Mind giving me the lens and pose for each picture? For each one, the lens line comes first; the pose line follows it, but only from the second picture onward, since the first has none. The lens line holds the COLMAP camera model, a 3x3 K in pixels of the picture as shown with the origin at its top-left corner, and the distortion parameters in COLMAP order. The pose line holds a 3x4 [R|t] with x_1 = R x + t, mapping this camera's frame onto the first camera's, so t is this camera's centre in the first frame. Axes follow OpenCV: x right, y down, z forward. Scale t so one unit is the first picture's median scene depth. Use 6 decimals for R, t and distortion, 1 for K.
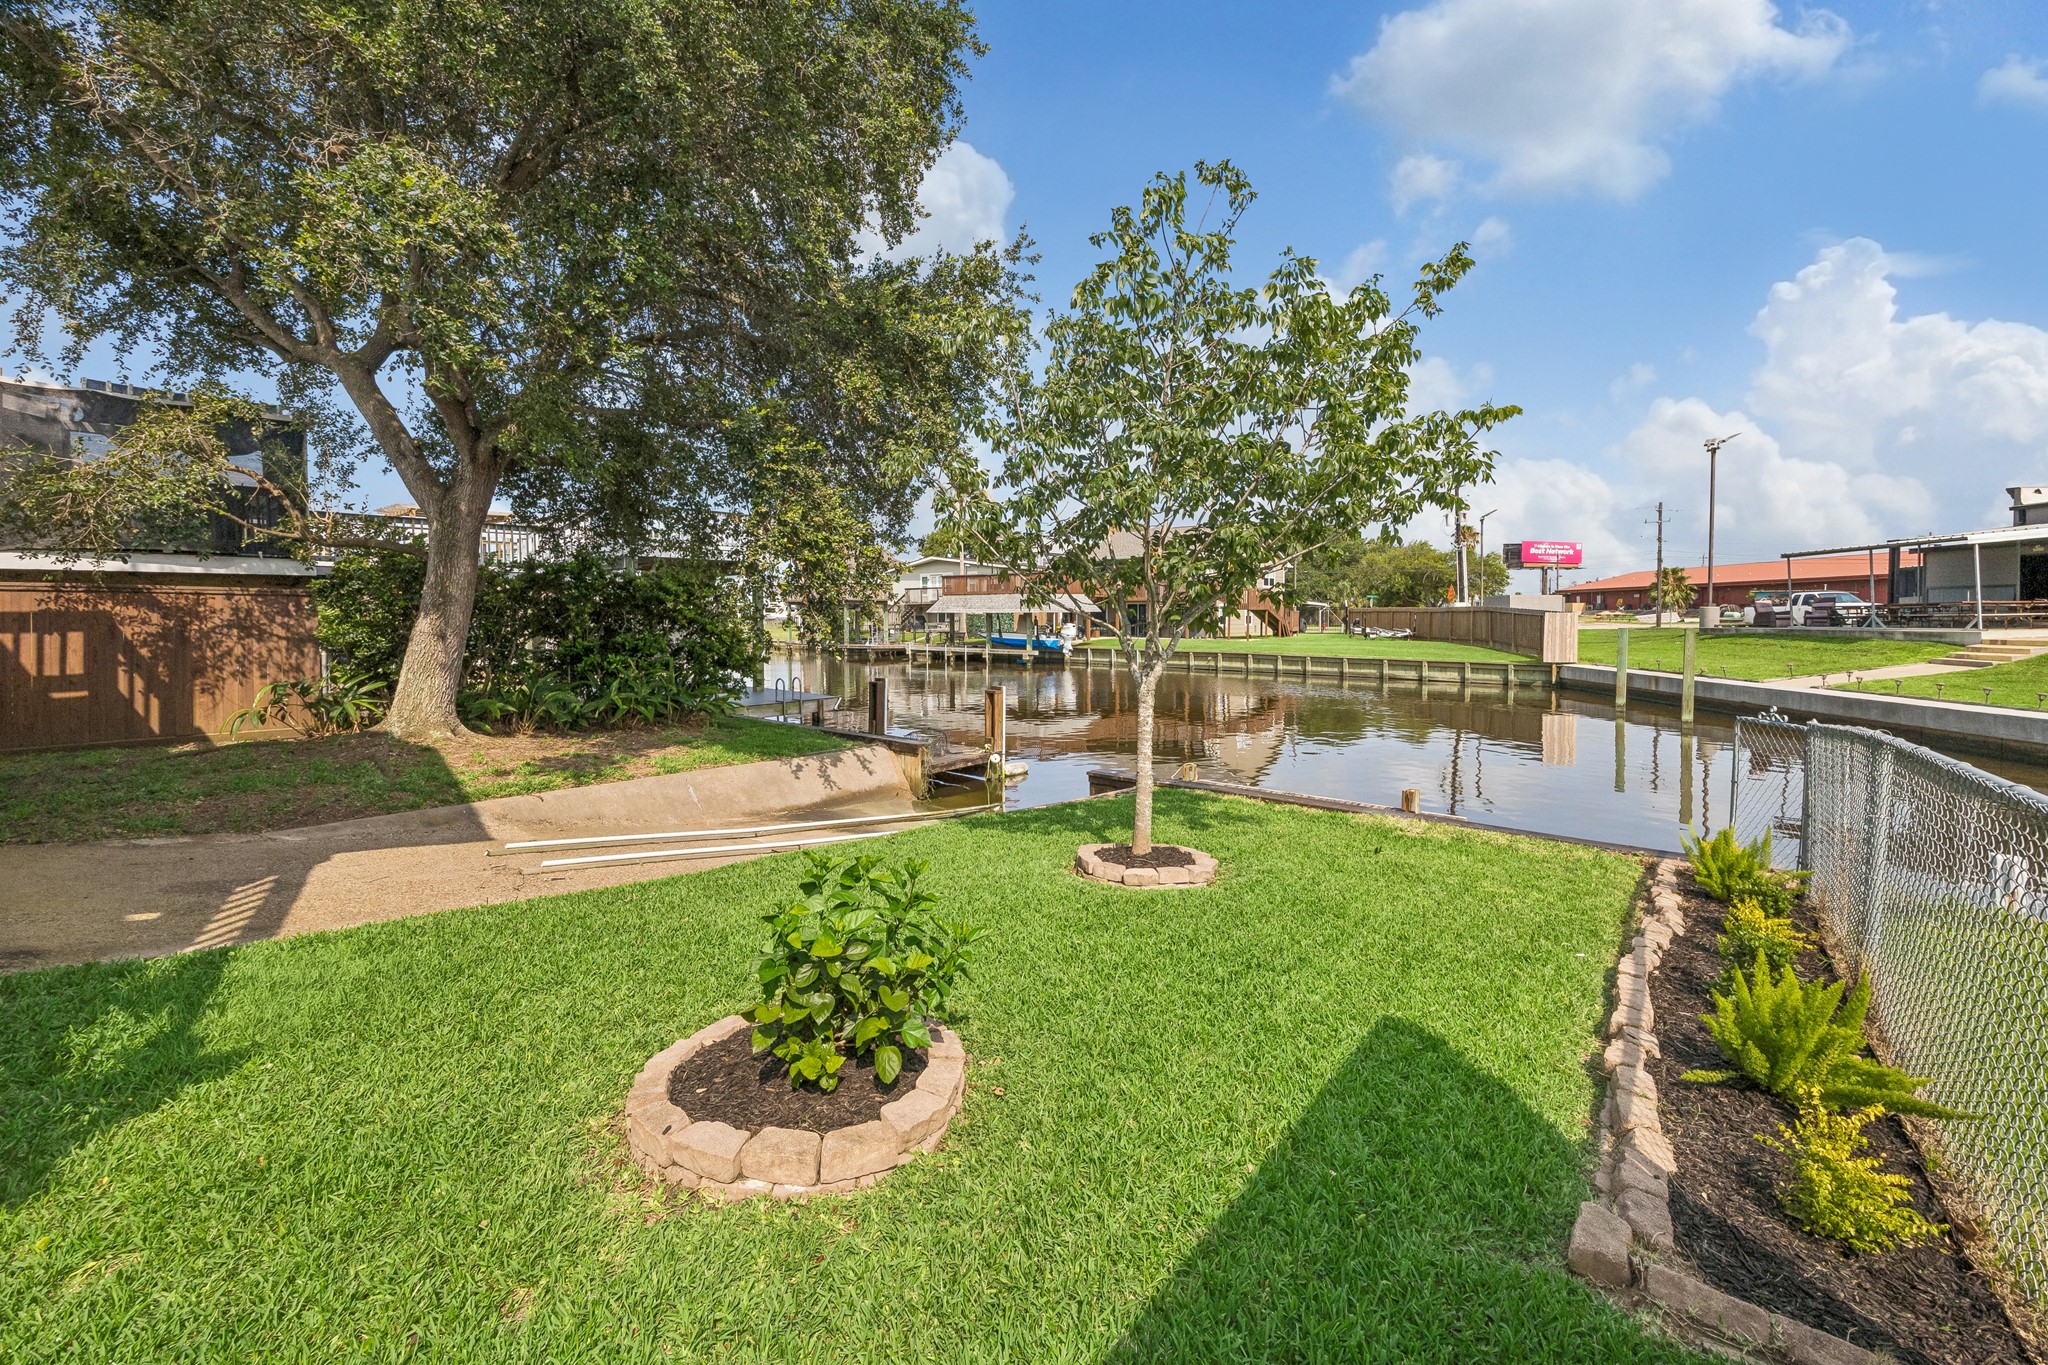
lens RADIAL K [[813.5, 0, 1029.8], [0, 813.5, 626.0], [0, 0, 1]] dist [-0.001637, -0.000108]
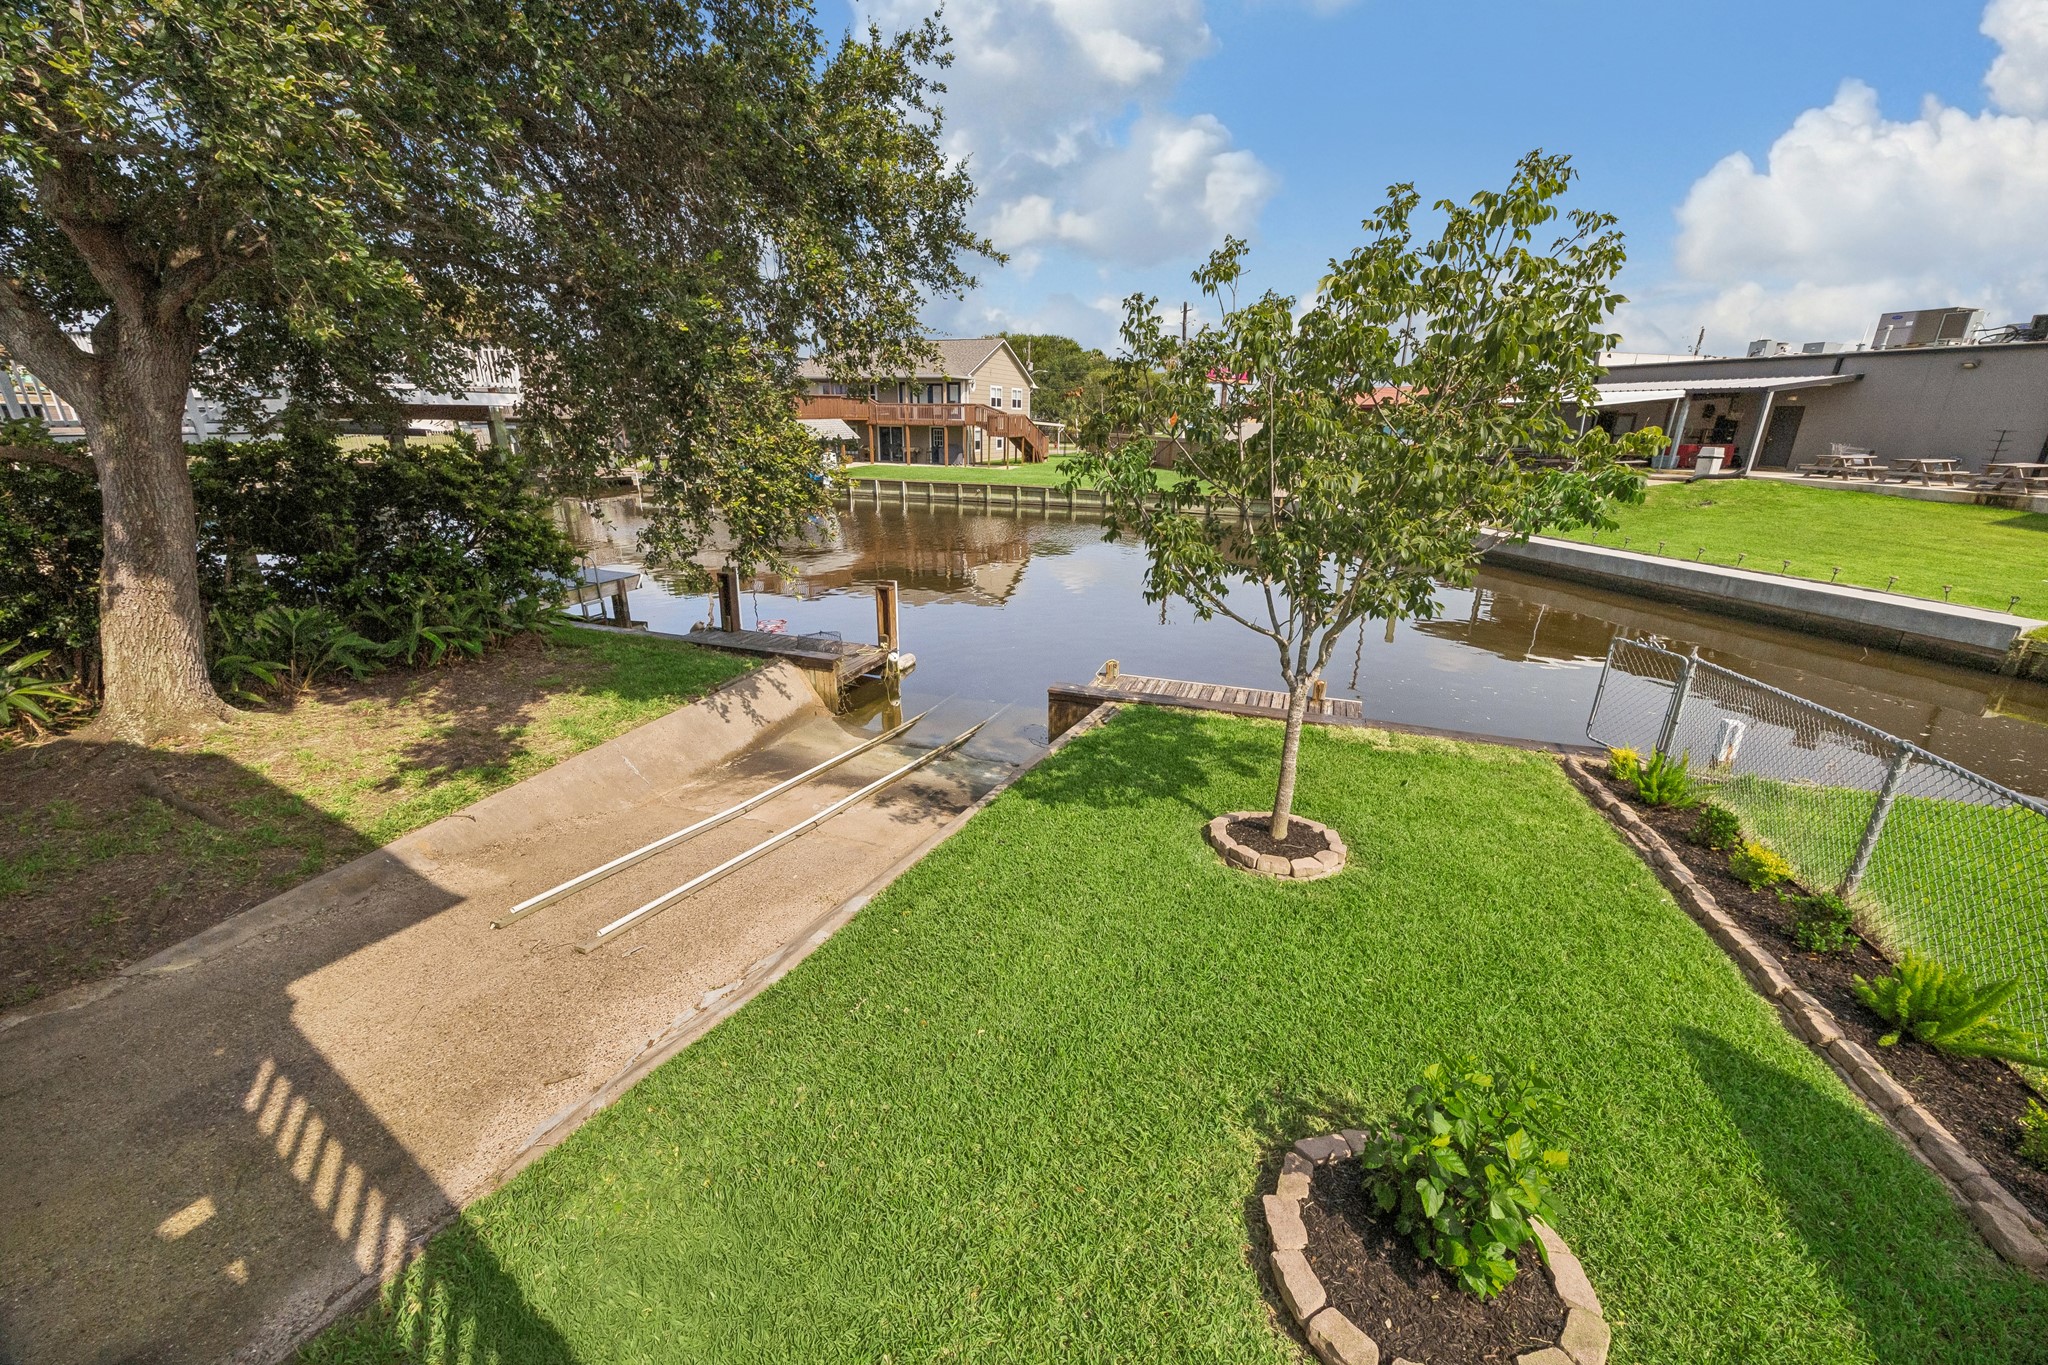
lens RADIAL K [[787.7, 0, 1031.8], [0, 787.7, 681.9], [0, 0, 1]] dist [-0.001925, -0.000043]
pose [[0.936145, -0.100828, 0.336847, -0.235280], [-0.007275, 0.952244, 0.305253, -0.109301], [-0.351539, -0.288212, 0.890704, 0.112218]]
